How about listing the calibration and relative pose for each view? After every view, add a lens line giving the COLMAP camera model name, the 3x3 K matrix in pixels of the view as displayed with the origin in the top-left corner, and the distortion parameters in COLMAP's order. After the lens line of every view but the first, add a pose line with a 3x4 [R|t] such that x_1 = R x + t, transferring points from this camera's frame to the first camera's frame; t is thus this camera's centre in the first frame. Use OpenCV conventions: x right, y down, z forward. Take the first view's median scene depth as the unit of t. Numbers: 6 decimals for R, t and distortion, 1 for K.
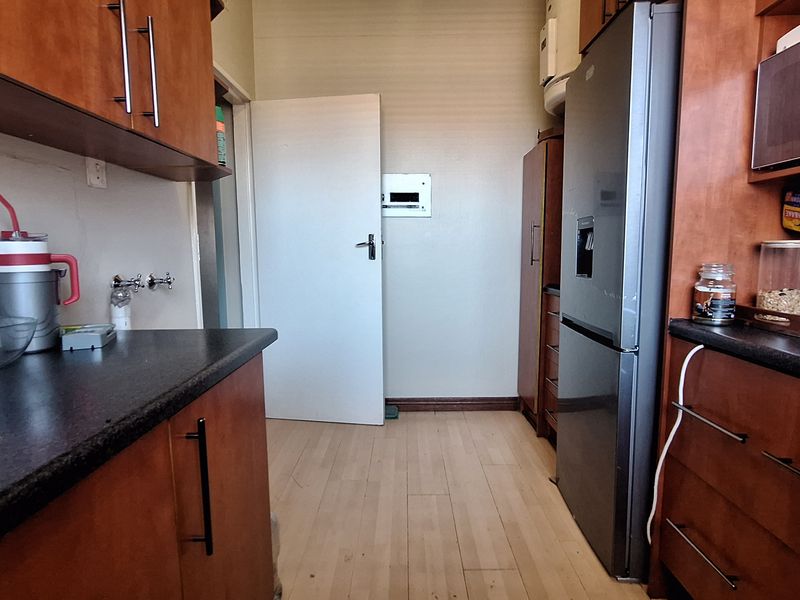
lens RADIAL K [[428.7, 0, 399.9], [0, 428.7, 296.5], [0, 0, 1]] dist [-0.003695, 0.019379]
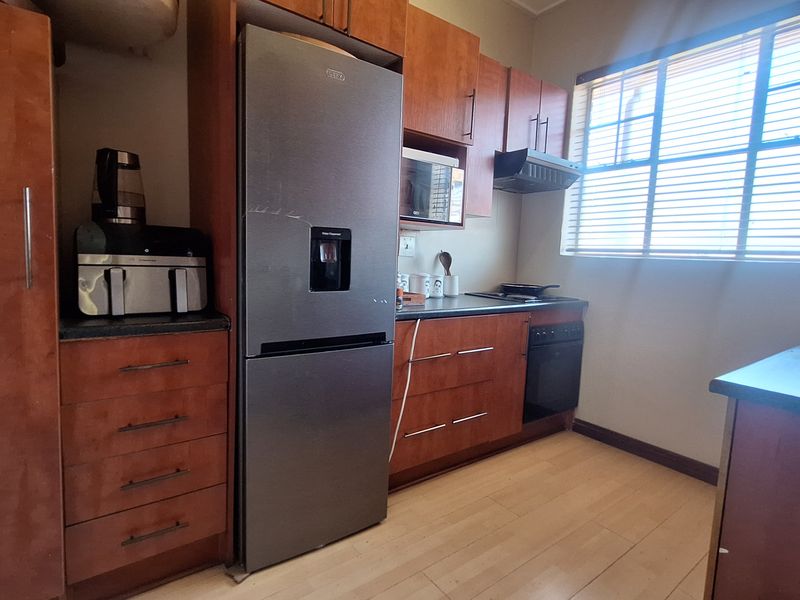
lens RADIAL K [[428.7, 0, 399.9], [0, 428.7, 296.5], [0, 0, 1]] dist [-0.003695, 0.019379]
pose [[-0.618661, -0.092489, 0.780195, -0.446558], [0.046161, 0.987052, 0.153615, -0.184690], [-0.784301, 0.131050, -0.606381, 1.601980]]
